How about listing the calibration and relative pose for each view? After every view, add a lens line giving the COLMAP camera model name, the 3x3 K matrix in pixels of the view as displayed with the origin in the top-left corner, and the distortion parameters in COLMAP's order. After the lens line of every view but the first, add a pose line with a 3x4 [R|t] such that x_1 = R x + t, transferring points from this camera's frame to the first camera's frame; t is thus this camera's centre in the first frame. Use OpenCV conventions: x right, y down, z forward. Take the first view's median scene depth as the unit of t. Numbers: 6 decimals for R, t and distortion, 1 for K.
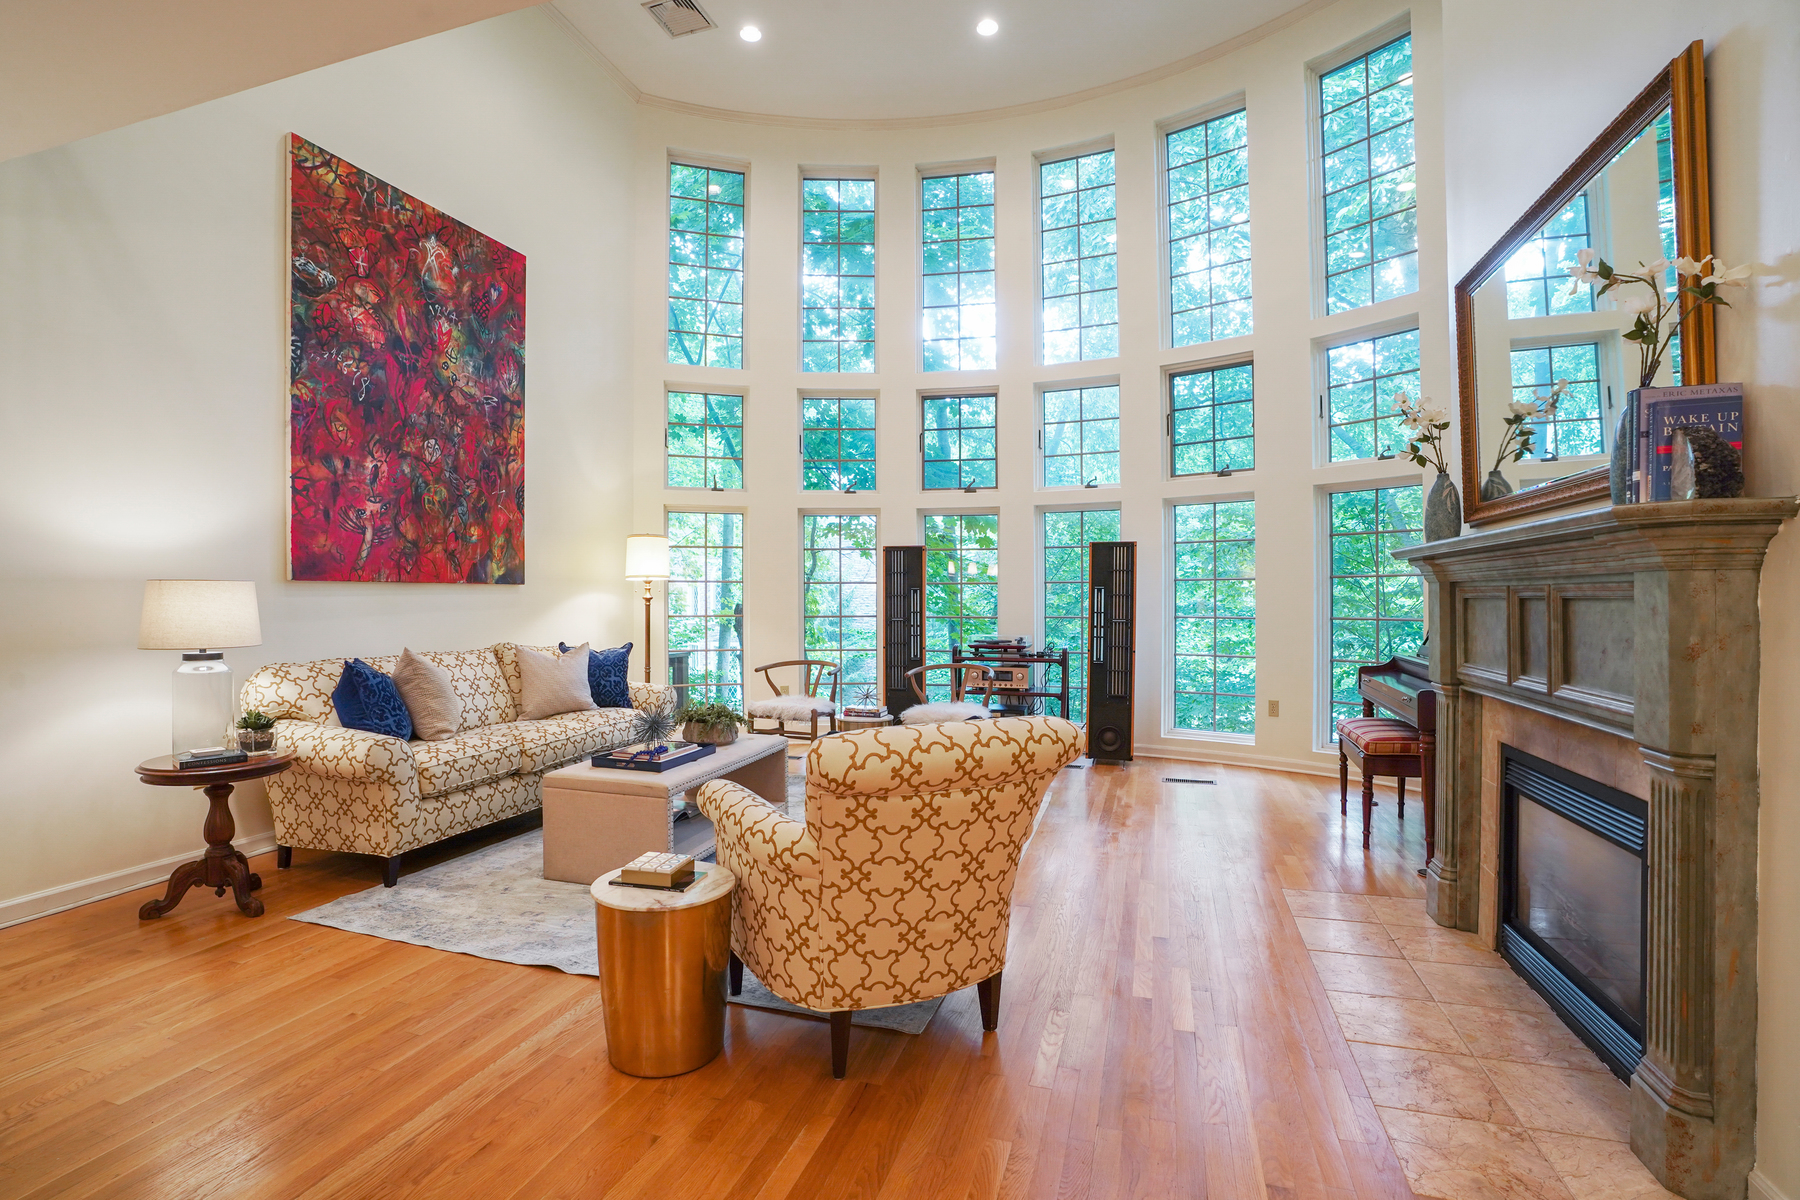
lens RADIAL K [[831.9, 0, 899.6], [0, 831.9, 603.0], [0, 0, 1]] dist [-0.050989, 0.011291]
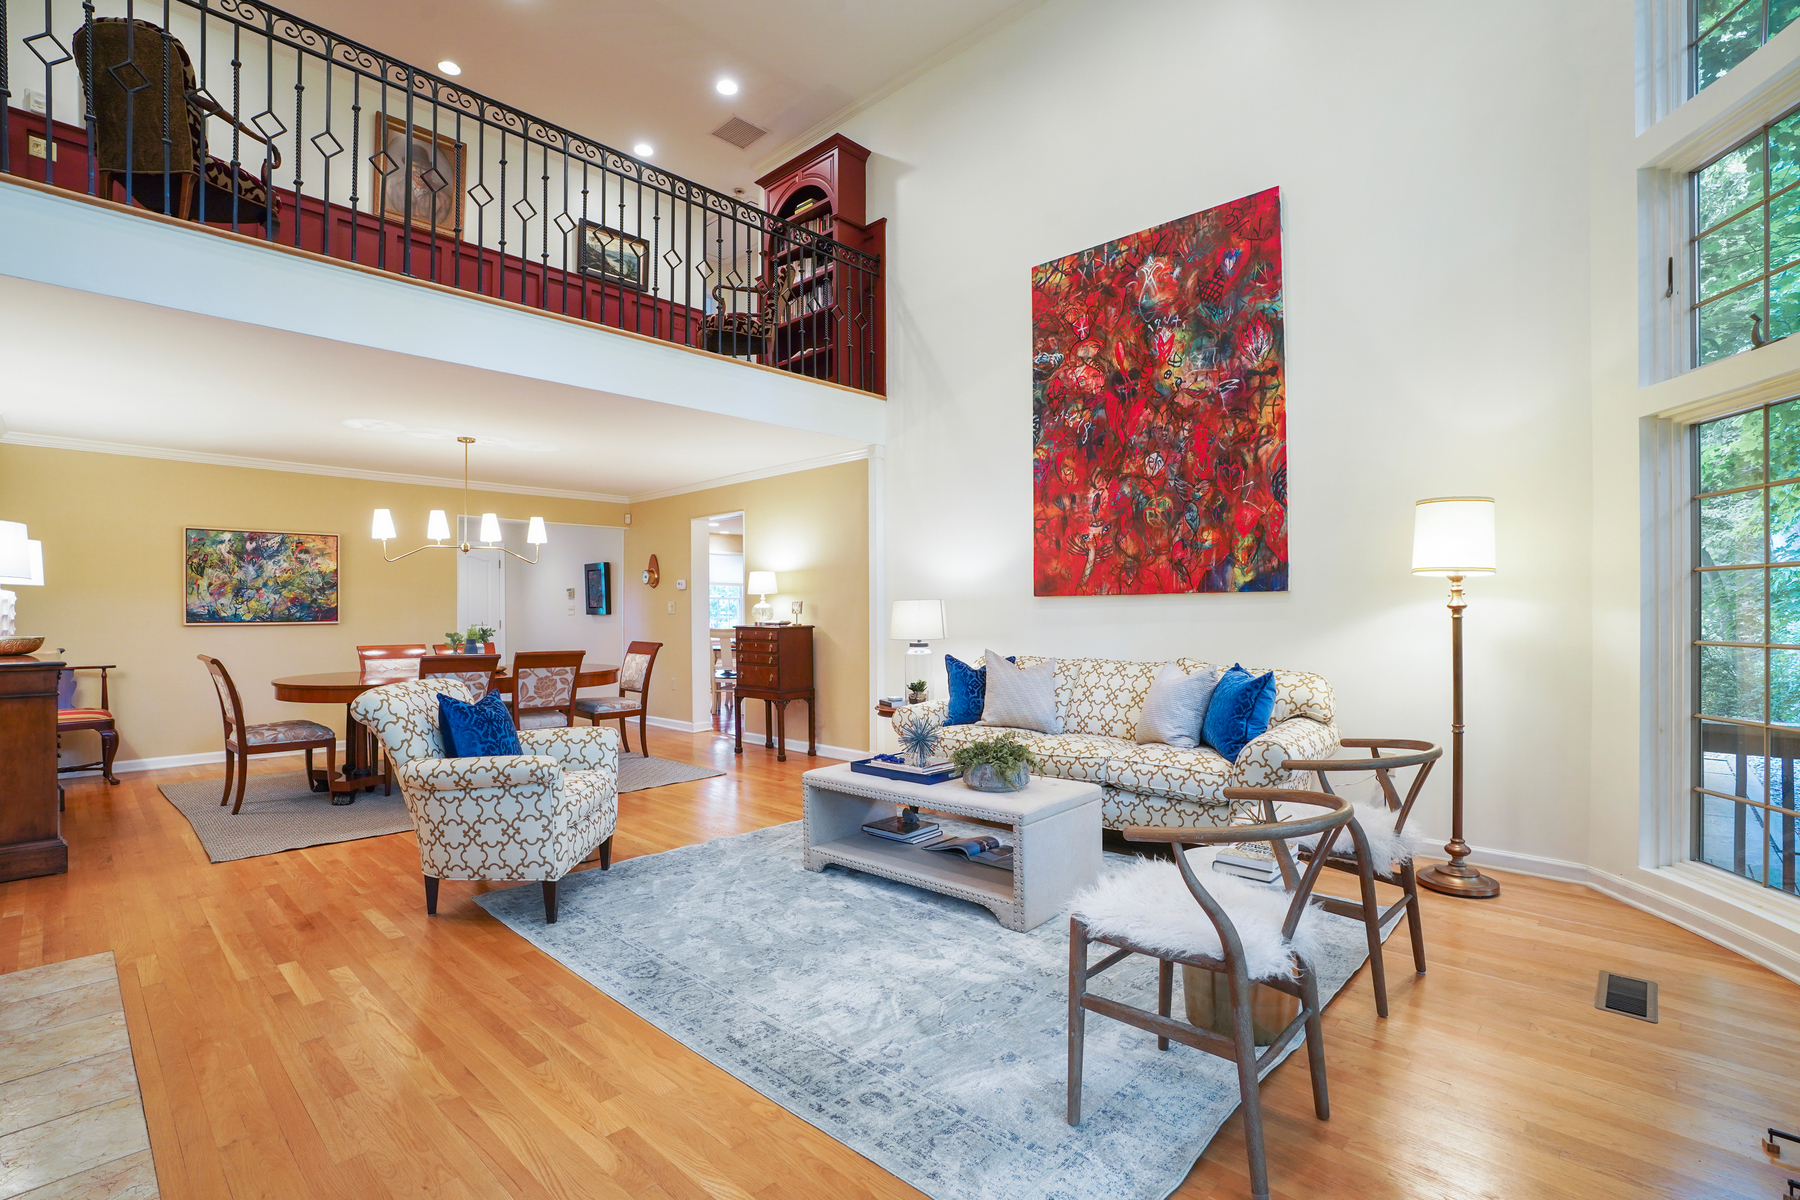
lens RADIAL K [[831.9, 0, 861.2], [0, 831.9, 604.3], [0, 0, 1]] dist [-0.050989, 0.011291]
pose [[-0.449474, -0.007795, -0.893259, 0.517002], [-0.000697, 0.999965, -0.008376, -0.002859], [0.893293, -0.003142, -0.449463, 1.149965]]
